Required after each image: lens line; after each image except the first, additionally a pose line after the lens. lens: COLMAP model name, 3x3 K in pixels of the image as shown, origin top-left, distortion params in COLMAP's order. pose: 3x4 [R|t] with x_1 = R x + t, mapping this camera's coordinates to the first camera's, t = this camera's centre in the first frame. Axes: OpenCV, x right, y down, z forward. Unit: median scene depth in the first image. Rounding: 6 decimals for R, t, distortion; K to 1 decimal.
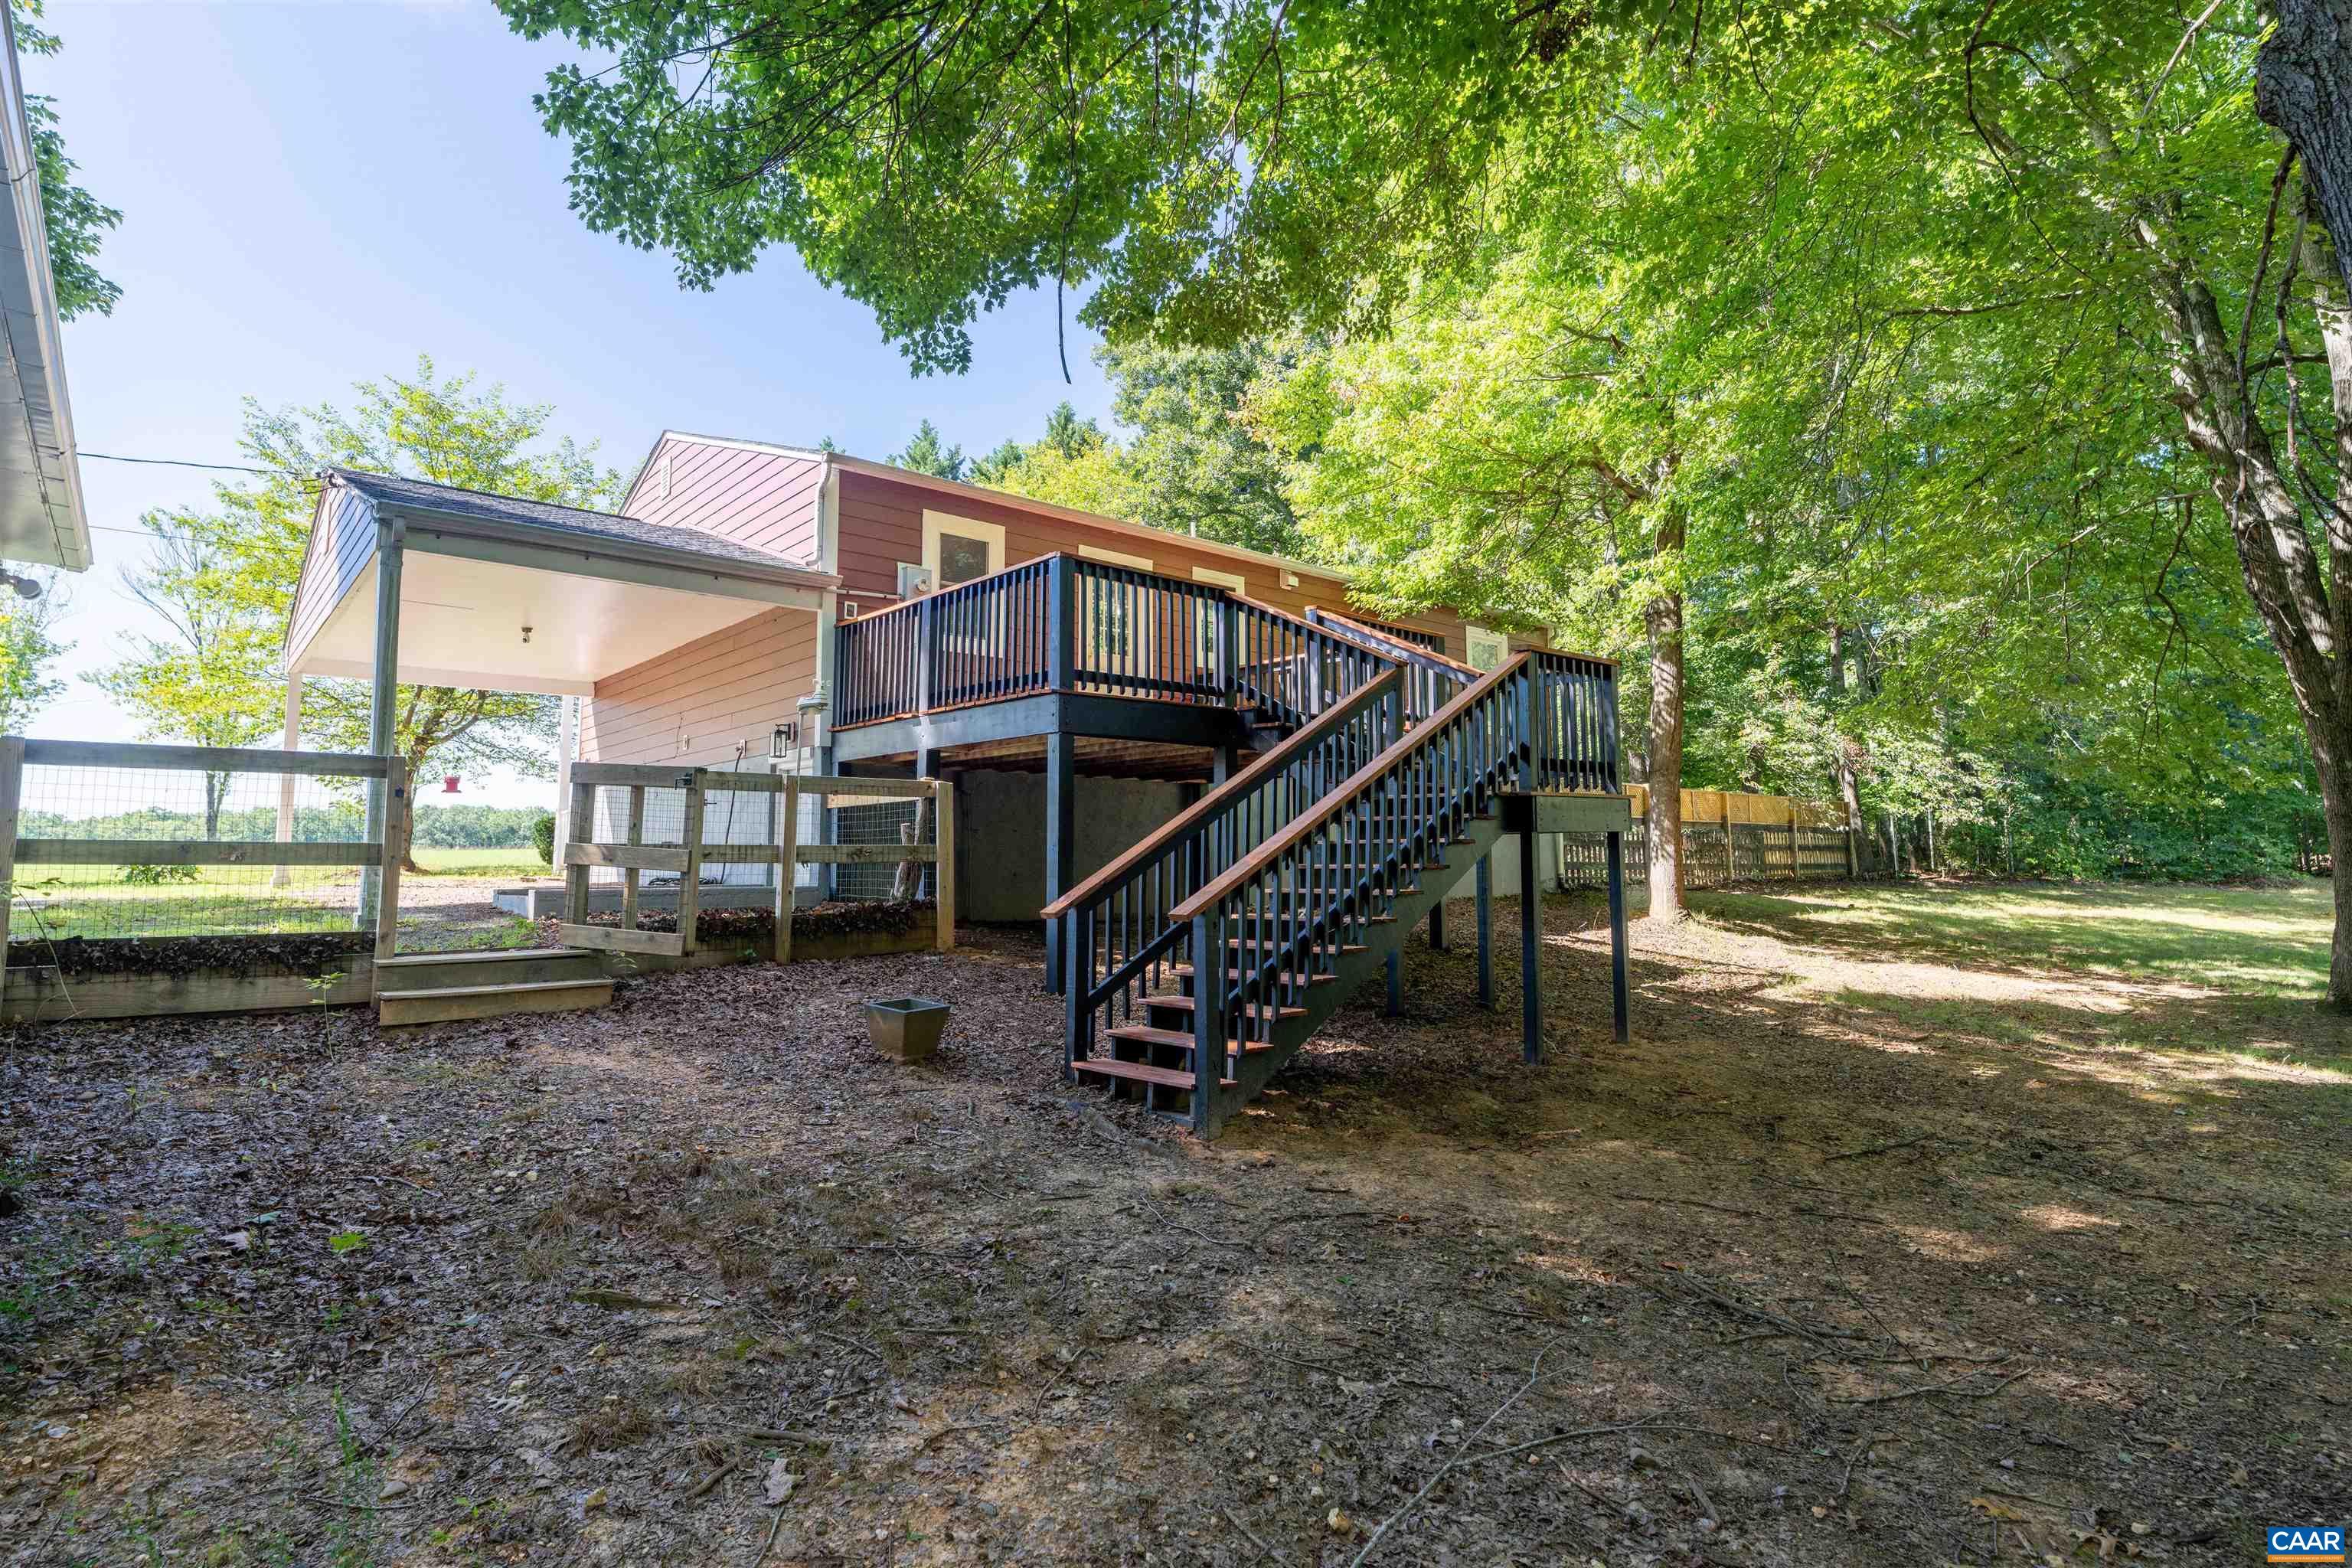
lens RADIAL K [[1182.5, 0, 1176.0], [0, 1182.5, 784.0], [0, 0, 1]] dist [0.000118, -0.000024]
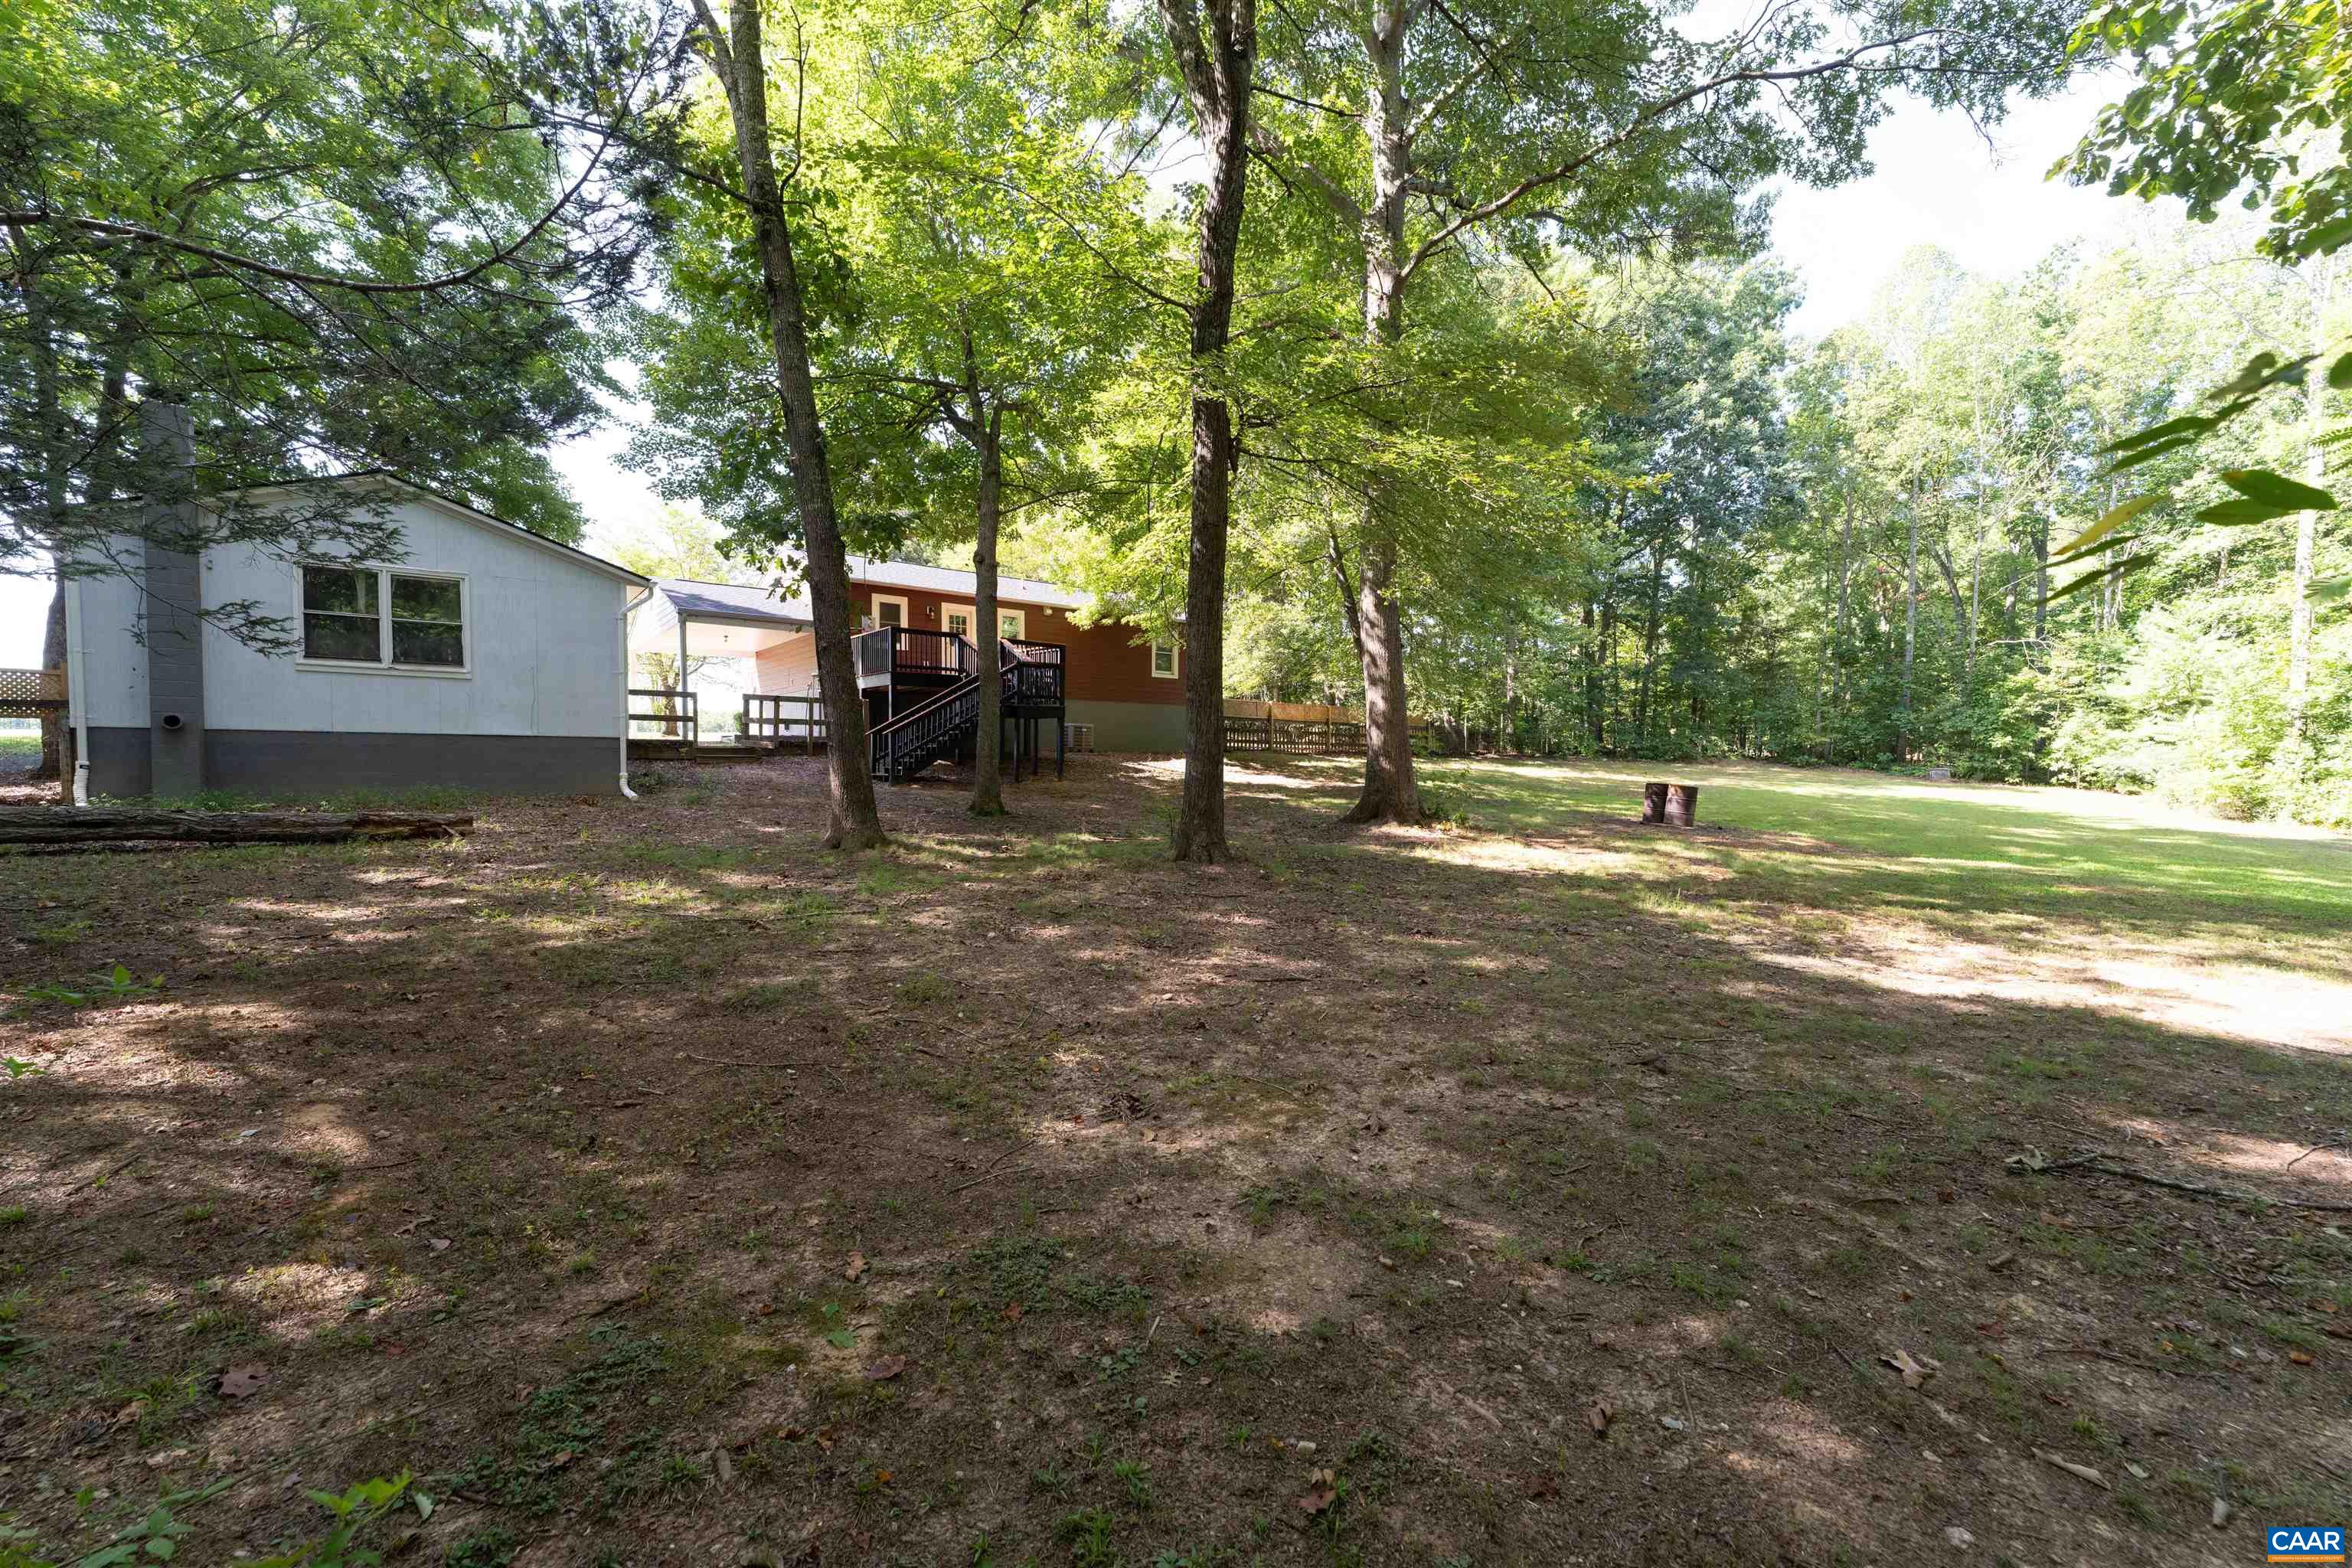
lens RADIAL K [[957.8, 0, 1183.5], [0, 957.8, 790.1], [0, 0, 1]] dist [0.000080, -0.000249]
pose [[0.997975, 0.017385, -0.061191, 0.608076], [-0.011145, 0.994836, 0.100878, -0.022037], [0.062629, -0.099992, 0.993015, -1.097527]]
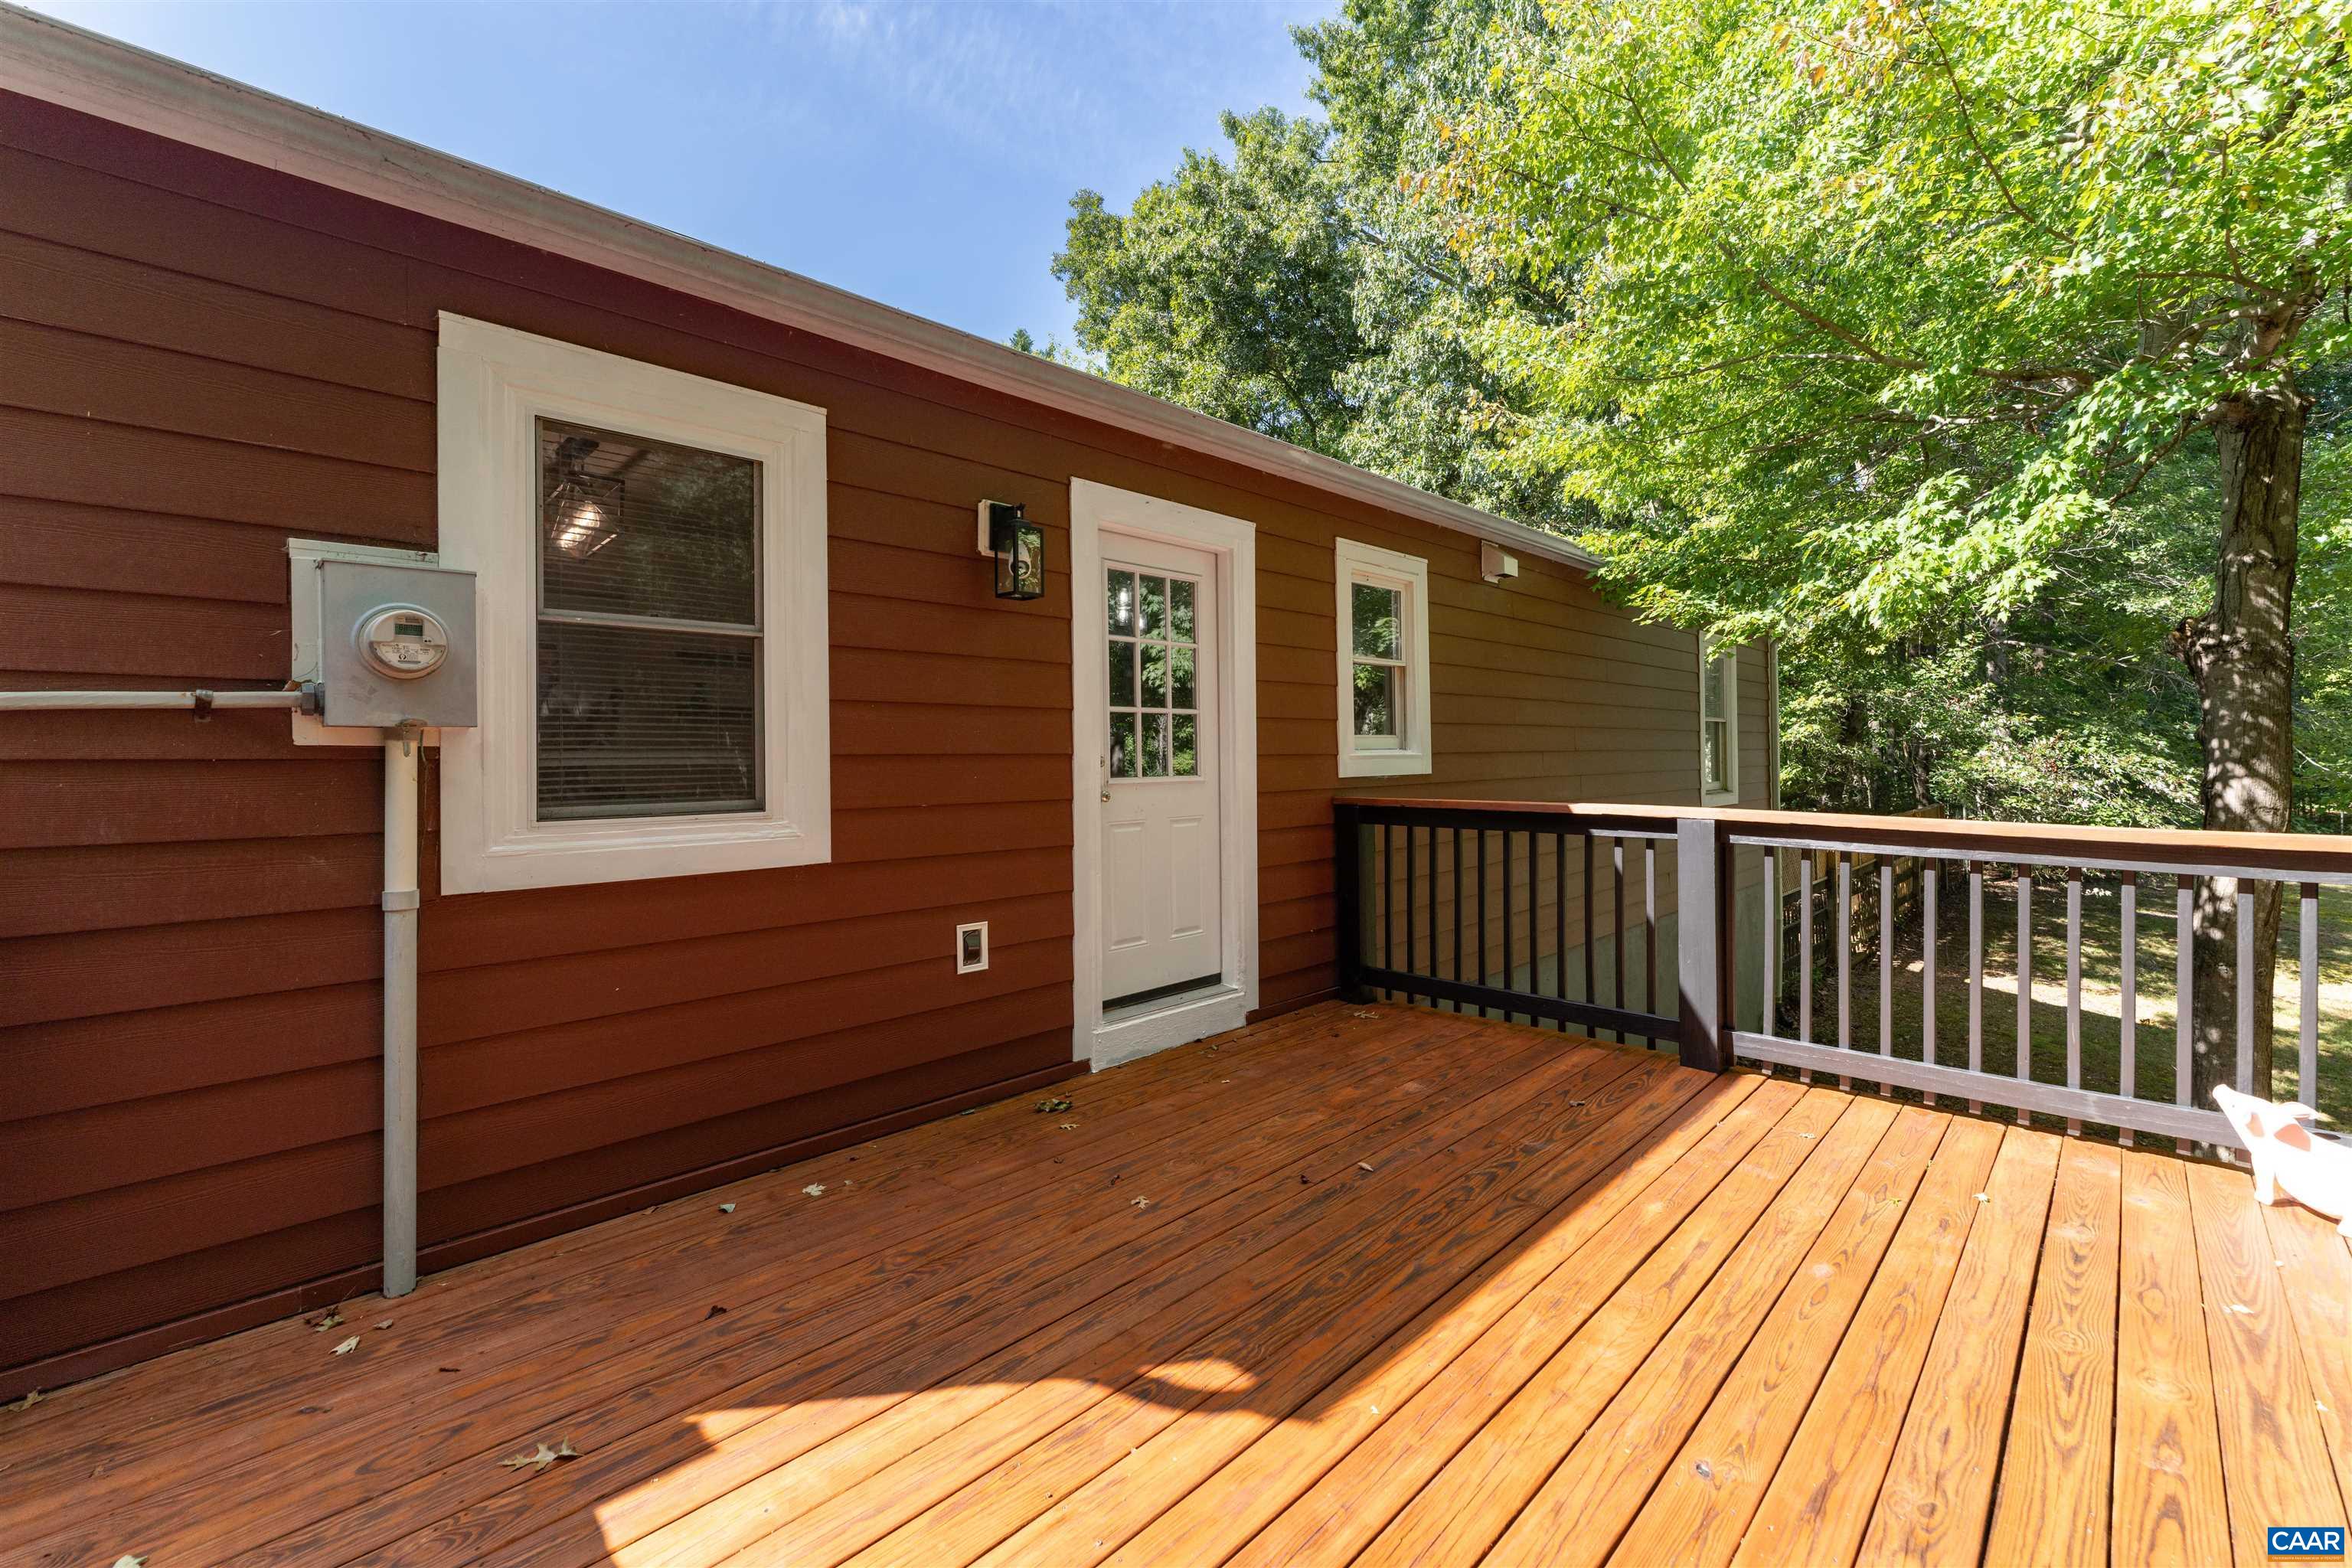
lens RADIAL K [[957.8, 0, 1183.5], [0, 957.8, 790.1], [0, 0, 1]] dist [0.000080, -0.000249]
pose [[0.997670, -0.003965, 0.068116, -0.077234], [-0.003293, 0.994348, 0.106118, -0.156948], [-0.068152, -0.106095, 0.992018, 0.787423]]
